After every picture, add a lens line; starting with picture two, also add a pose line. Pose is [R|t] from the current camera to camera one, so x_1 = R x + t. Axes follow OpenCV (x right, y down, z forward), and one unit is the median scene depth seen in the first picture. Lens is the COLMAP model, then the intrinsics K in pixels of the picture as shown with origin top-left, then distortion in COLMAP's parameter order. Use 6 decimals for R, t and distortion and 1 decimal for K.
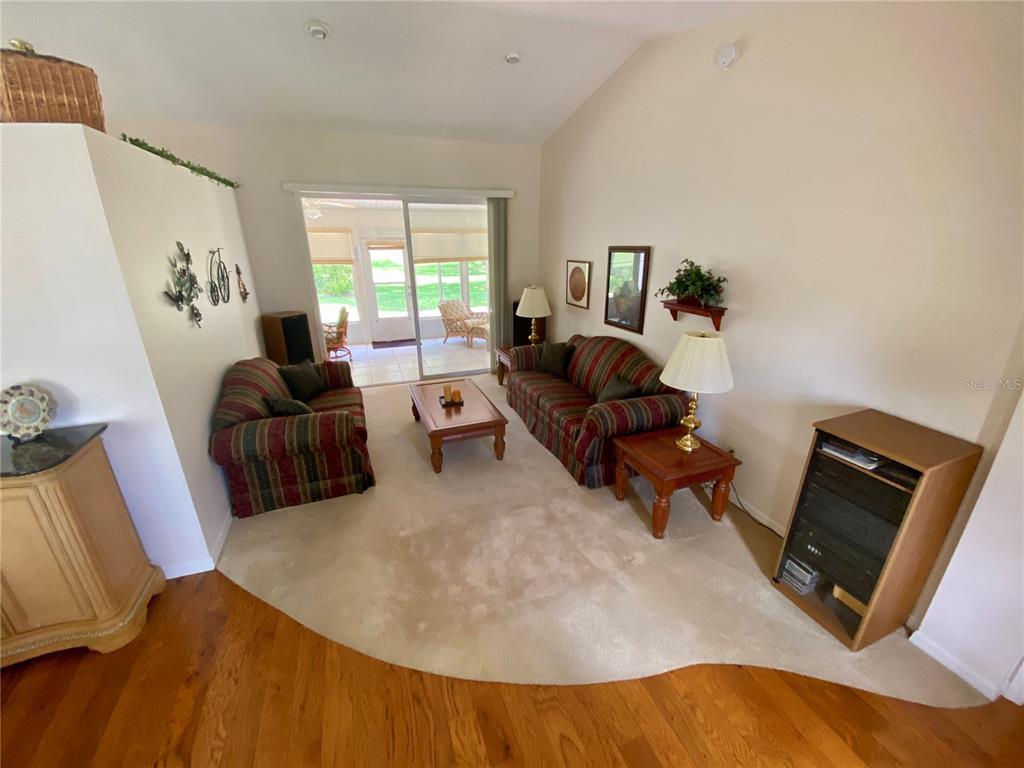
lens RADIAL K [[413.4, 0, 512.0], [0, 413.4, 384.0], [0, 0, 1]] dist [0.038573, -0.028157]
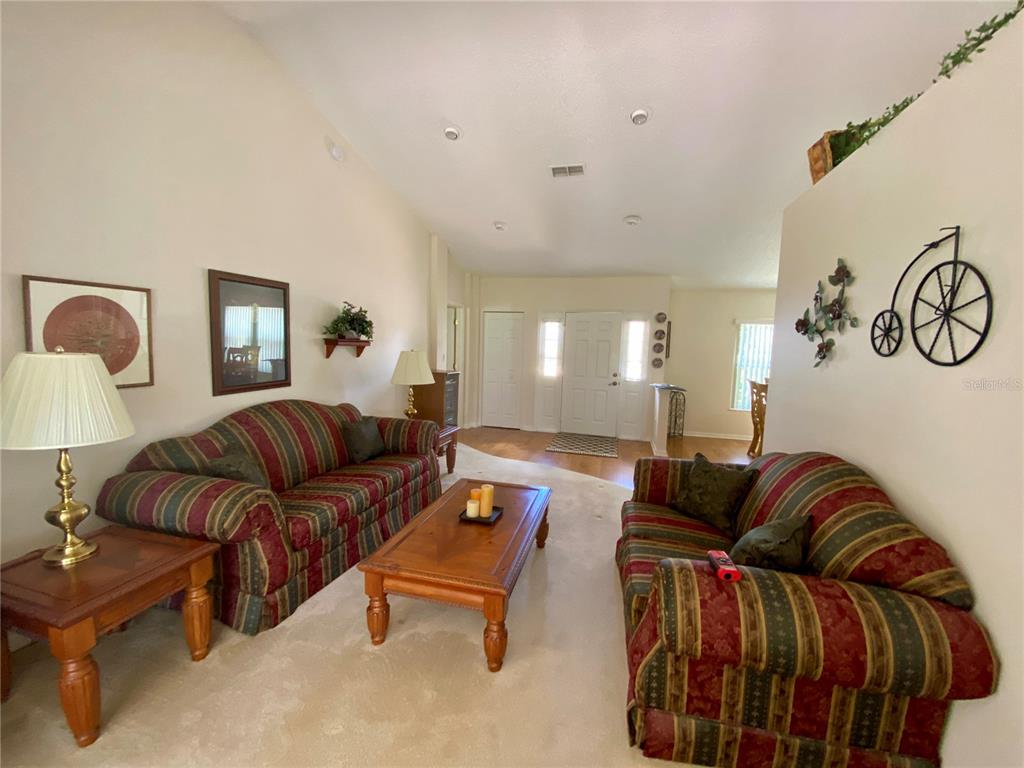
lens RADIAL K [[413.4, 0, 512.0], [0, 413.4, 384.0], [0, 0, 1]] dist [0.038573, -0.028157]
pose [[-0.812566, -0.077439, 0.577702, -0.520209], [0.171508, 0.915491, 0.363953, -0.346153], [-0.557065, 0.394816, -0.730615, 1.347738]]
